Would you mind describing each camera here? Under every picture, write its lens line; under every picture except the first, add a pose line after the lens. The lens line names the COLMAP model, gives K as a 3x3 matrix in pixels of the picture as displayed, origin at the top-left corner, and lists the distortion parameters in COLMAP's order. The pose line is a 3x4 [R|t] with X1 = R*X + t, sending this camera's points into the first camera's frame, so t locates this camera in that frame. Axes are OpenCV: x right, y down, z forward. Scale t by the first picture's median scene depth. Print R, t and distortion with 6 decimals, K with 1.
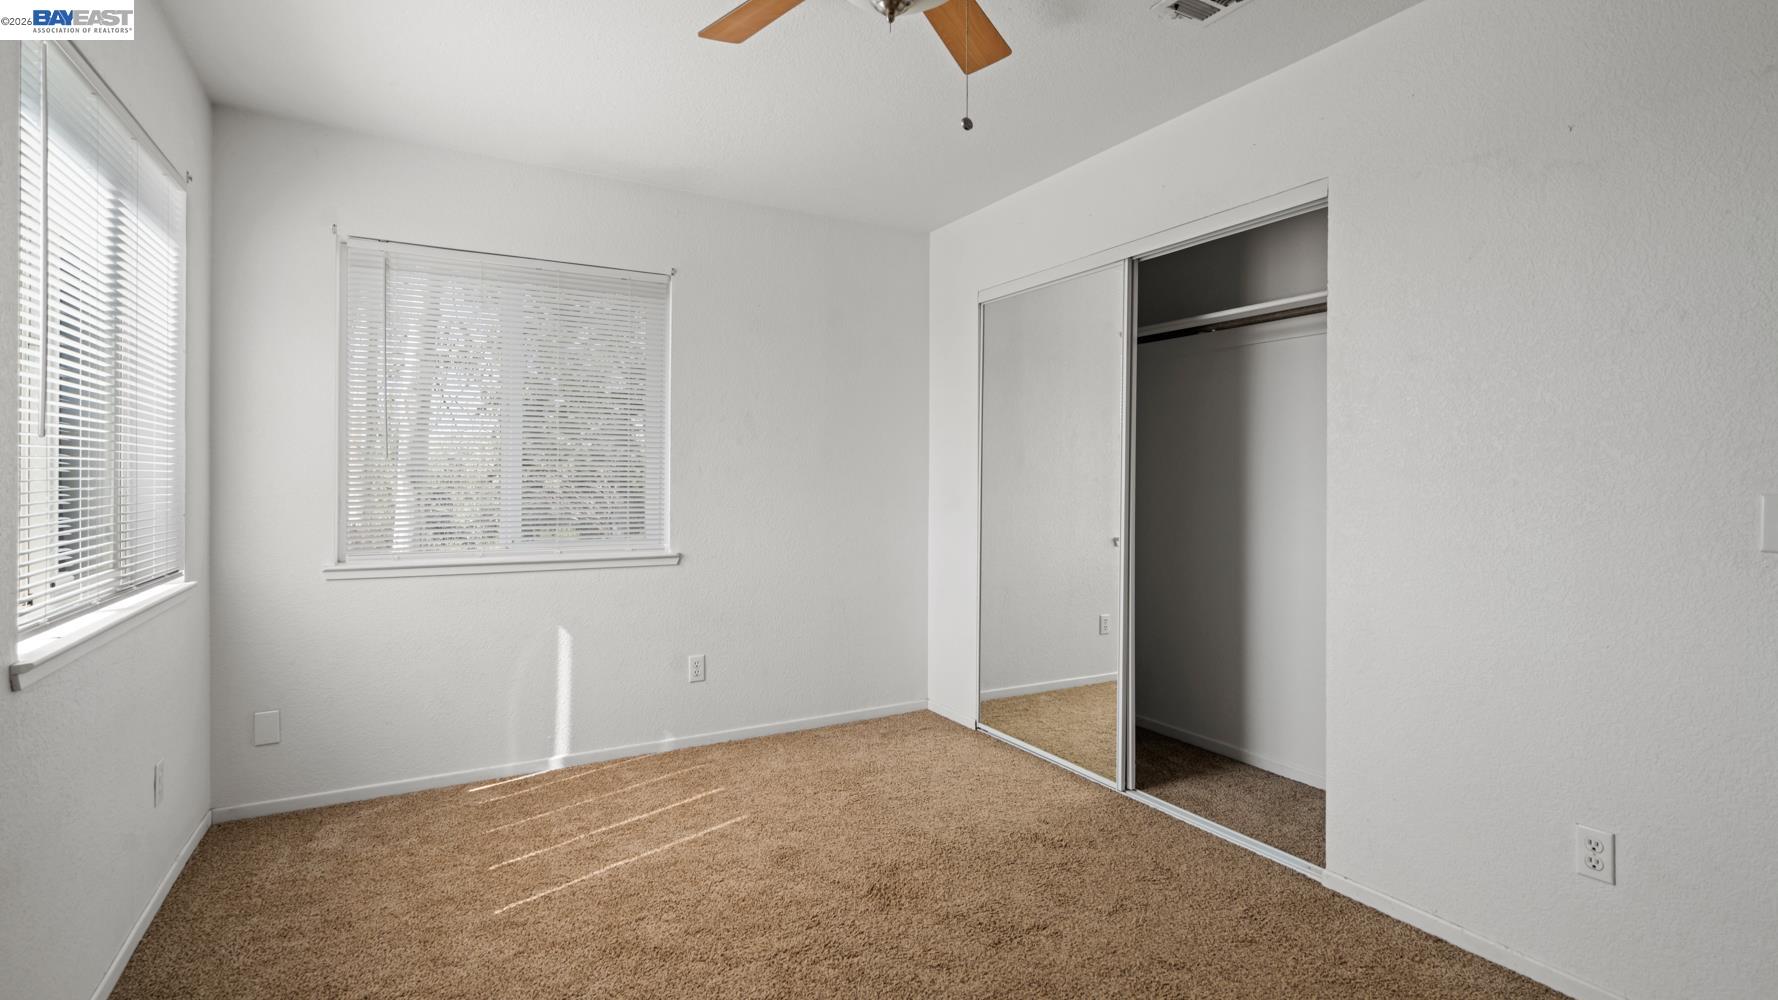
lens RADIAL K [[809.1, 0, 881.5], [0, 809.1, 487.2], [0, 0, 1]] dist [-0.001242, 0.000792]
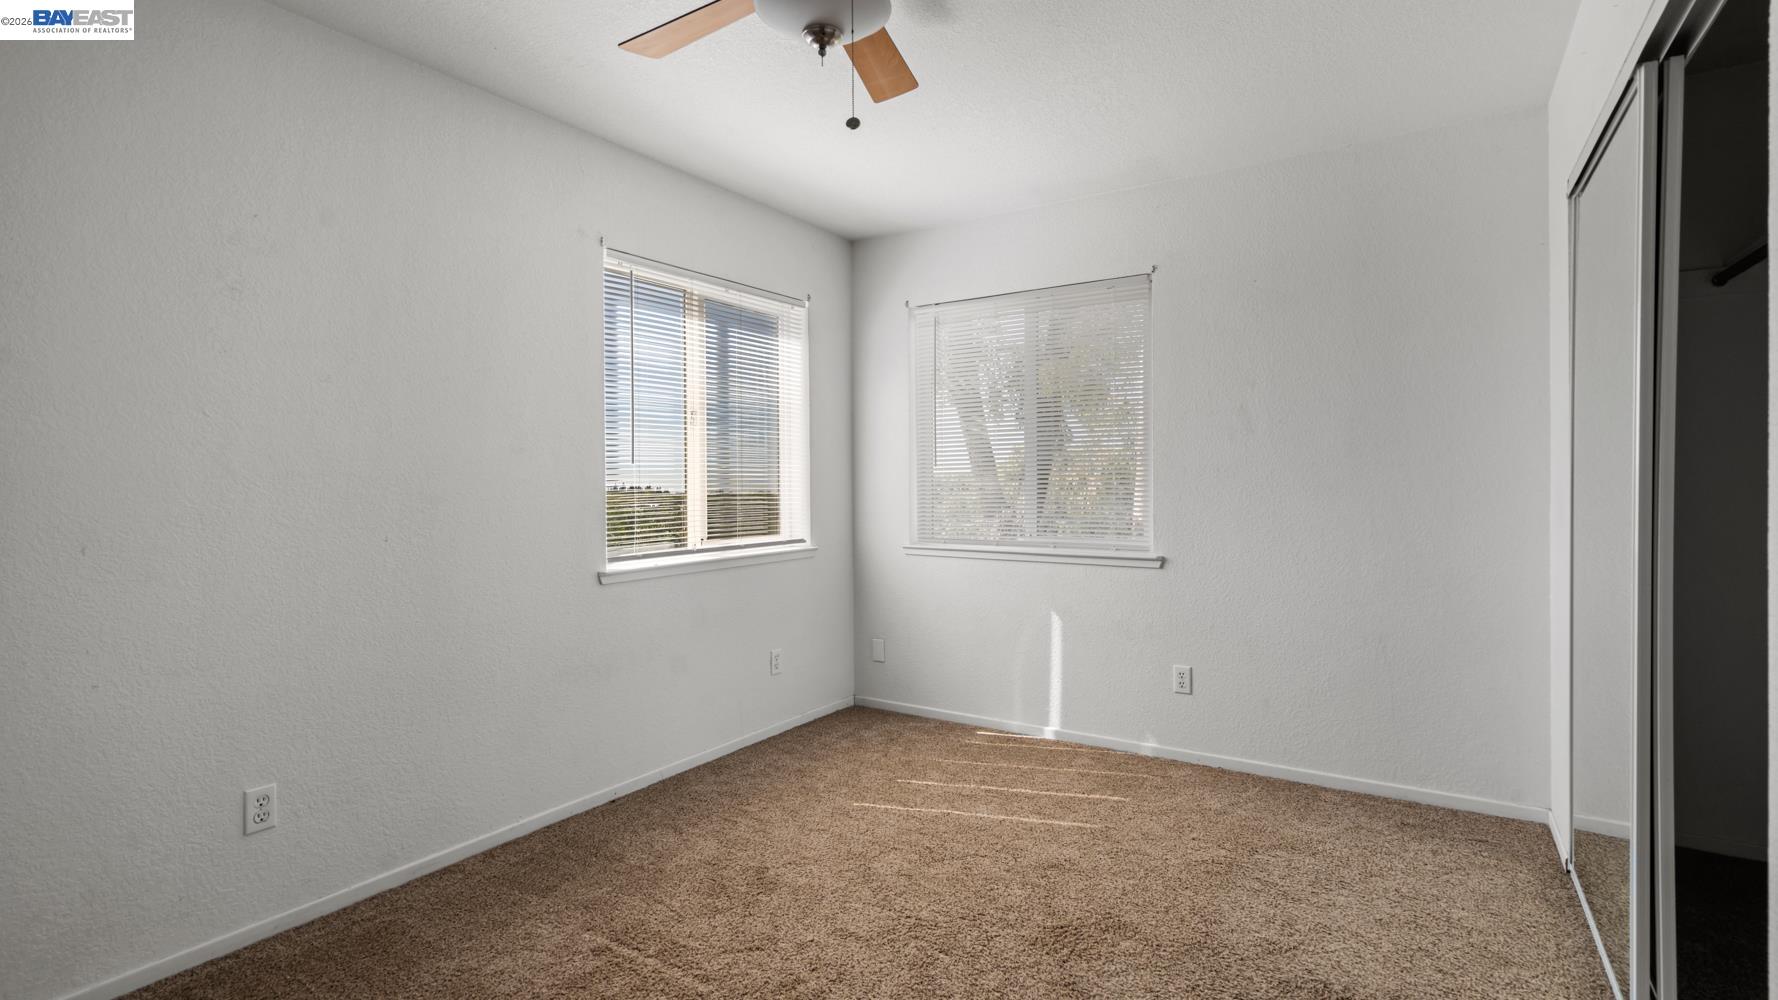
lens RADIAL K [[809.1, 0, 893.6], [0, 809.1, 490.9], [0, 0, 1]] dist [-0.001242, 0.000792]
pose [[0.478929, 0.004239, -0.877843, 0.496842], [-0.001109, 0.999990, 0.004224, -0.000658], [0.877853, -0.001050, 0.478930, 0.280223]]
